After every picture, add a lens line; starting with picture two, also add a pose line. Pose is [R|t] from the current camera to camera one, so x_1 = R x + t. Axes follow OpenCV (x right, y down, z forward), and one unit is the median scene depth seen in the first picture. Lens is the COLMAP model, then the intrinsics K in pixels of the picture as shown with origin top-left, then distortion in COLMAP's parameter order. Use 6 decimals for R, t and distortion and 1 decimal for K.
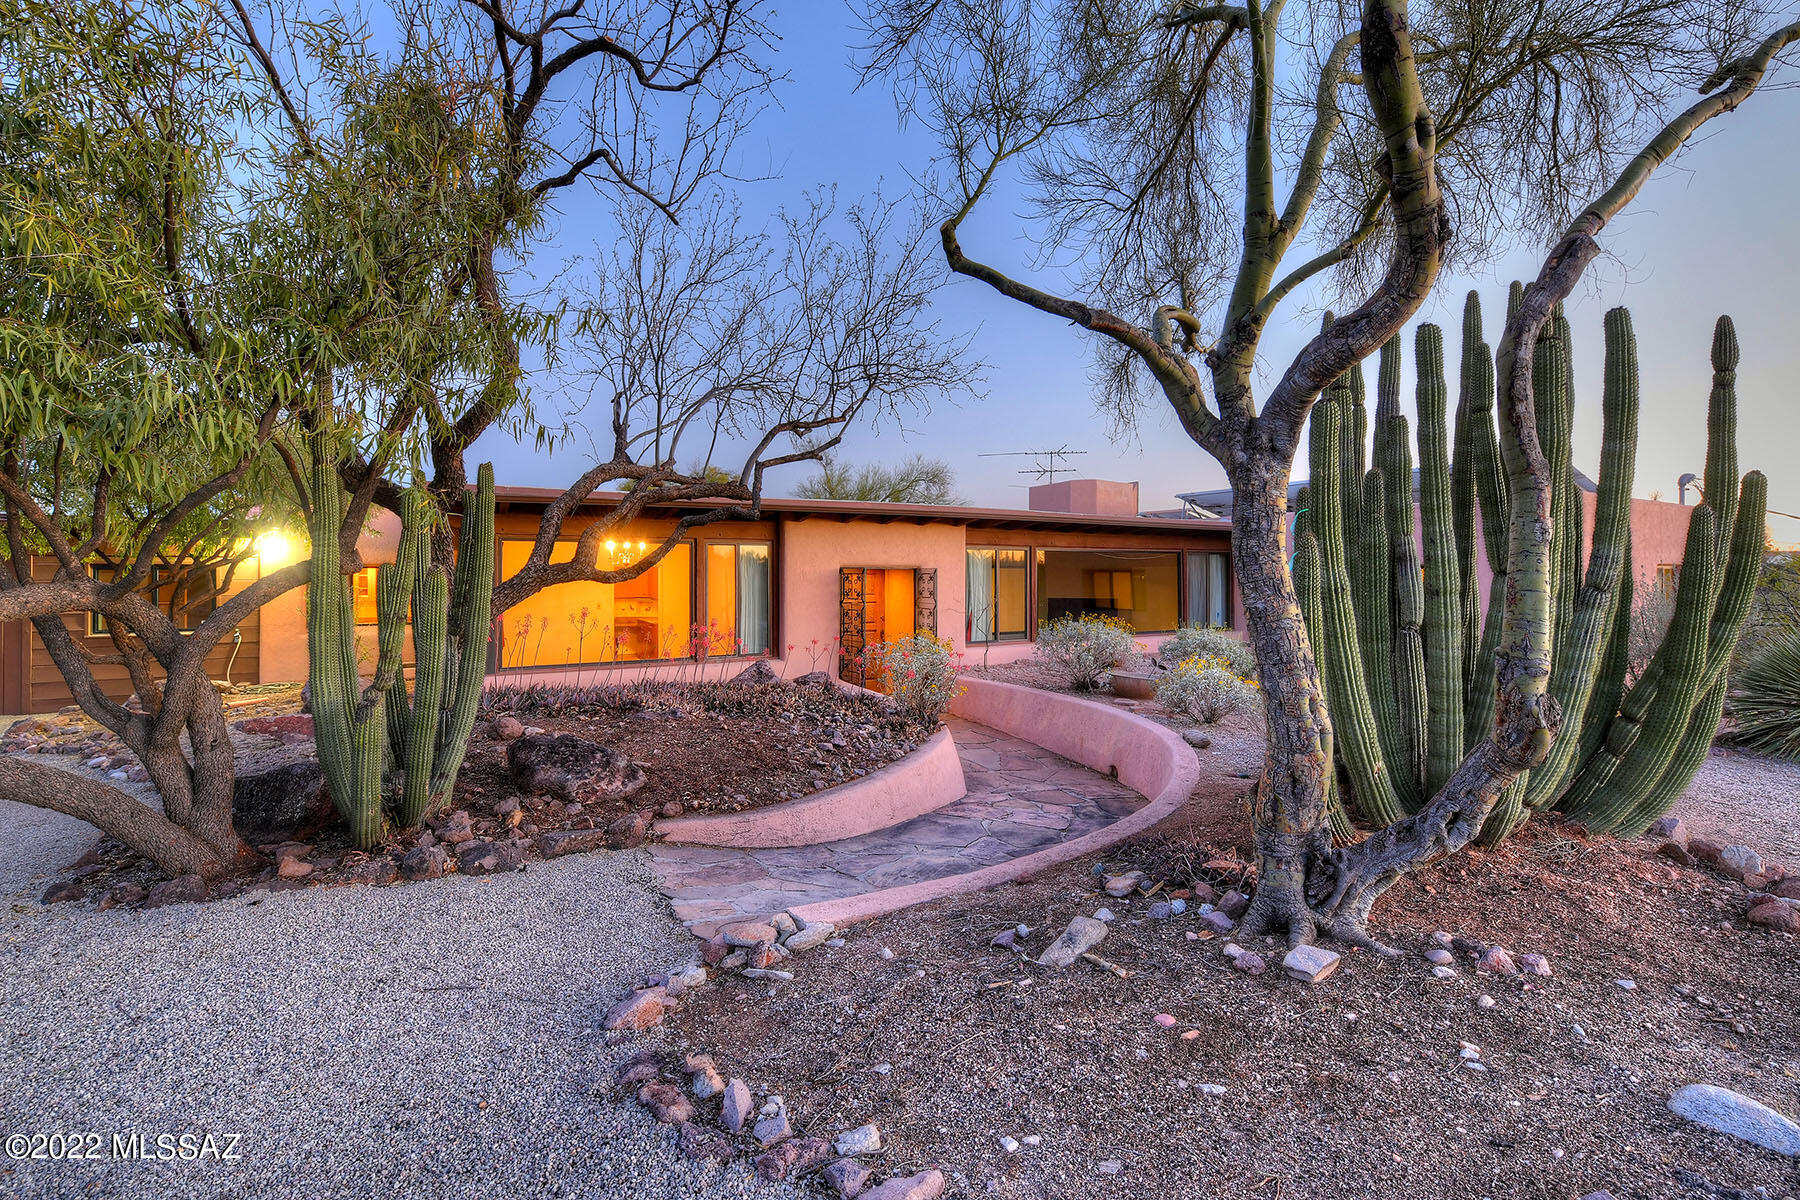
lens RADIAL K [[751.0, 0, 865.6], [0, 751.0, 597.4], [0, 0, 1]] dist [-0.012032, -0.000627]
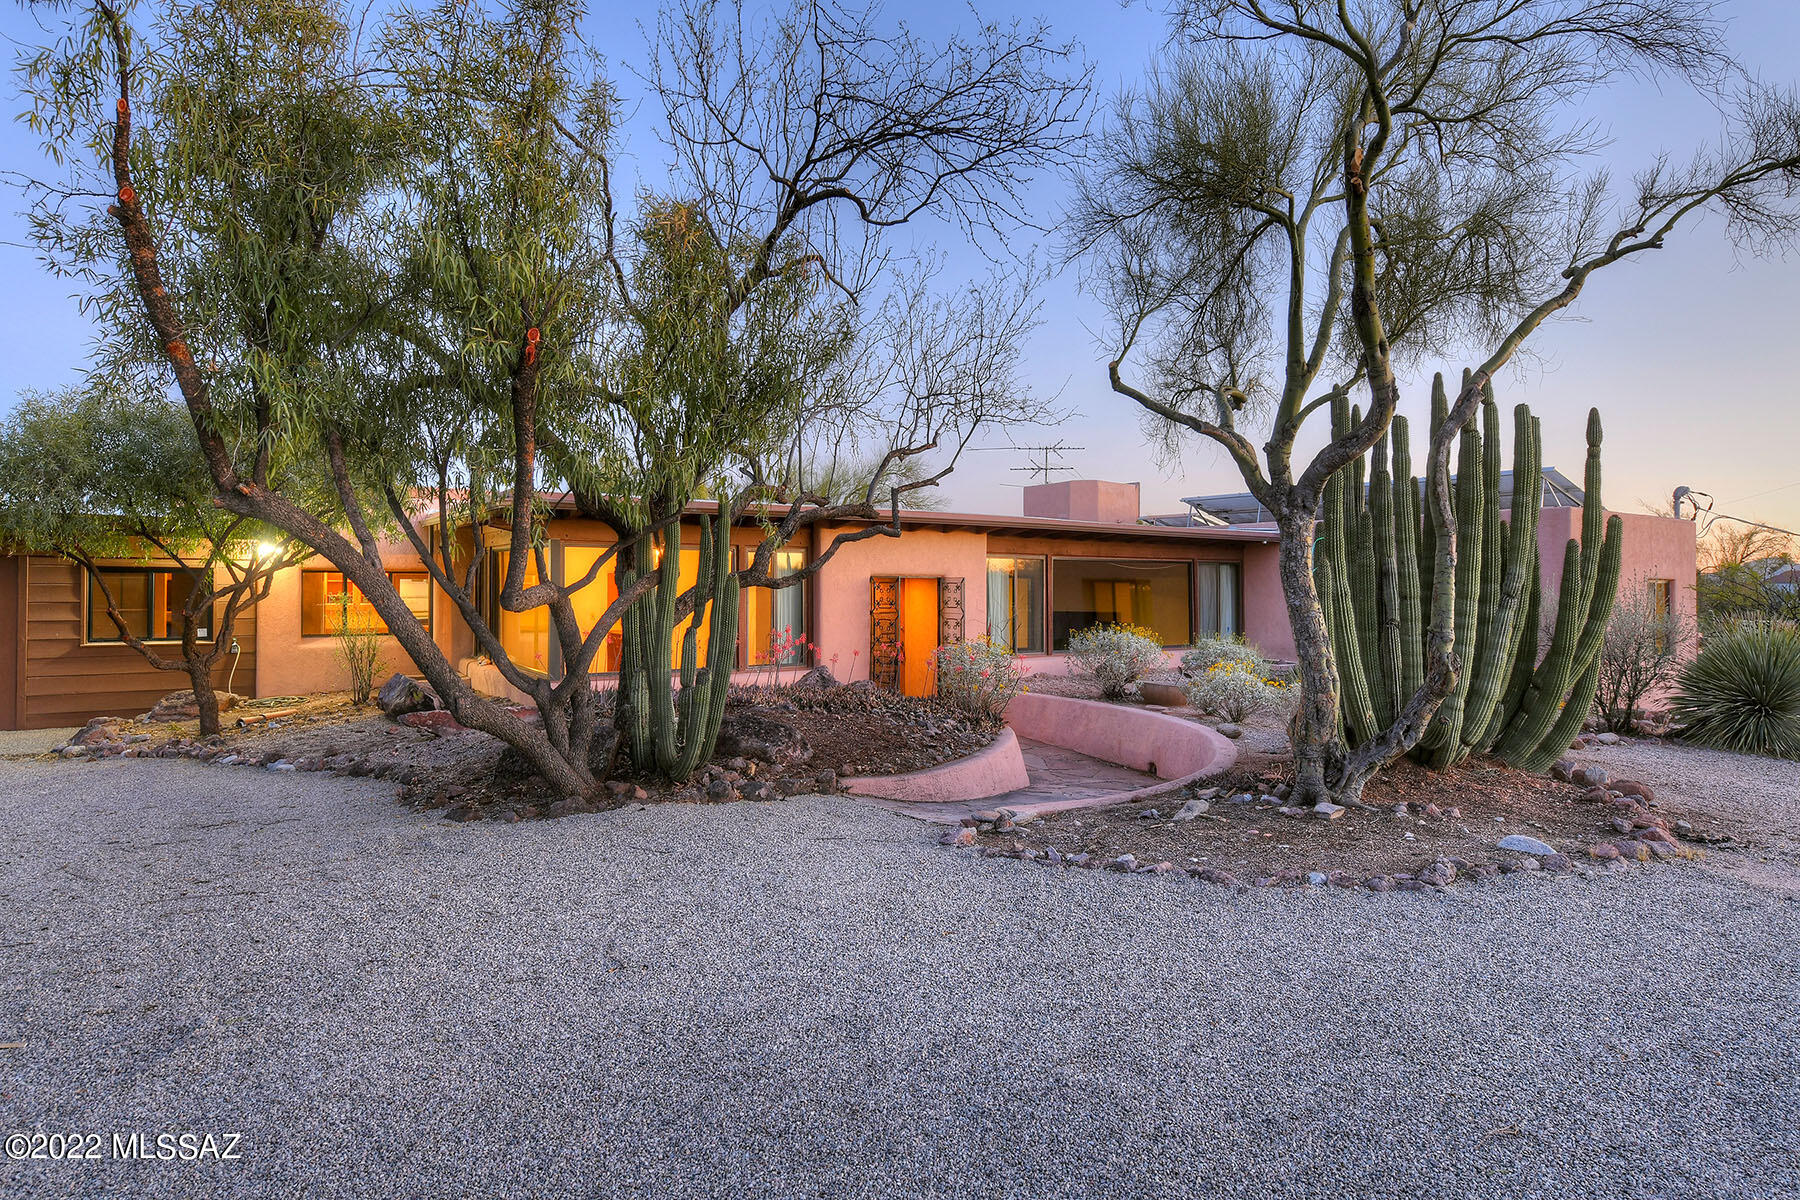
lens RADIAL K [[984.1, 0, 907.3], [0, 984.1, 596.3], [0, 0, 1]] dist [-0.002157, 0.000632]
pose [[0.990124, 0.004821, 0.140113, -0.422156], [-0.002183, 0.999818, -0.018975, 0.026506], [-0.140178, 0.018482, 0.989954, -0.689098]]
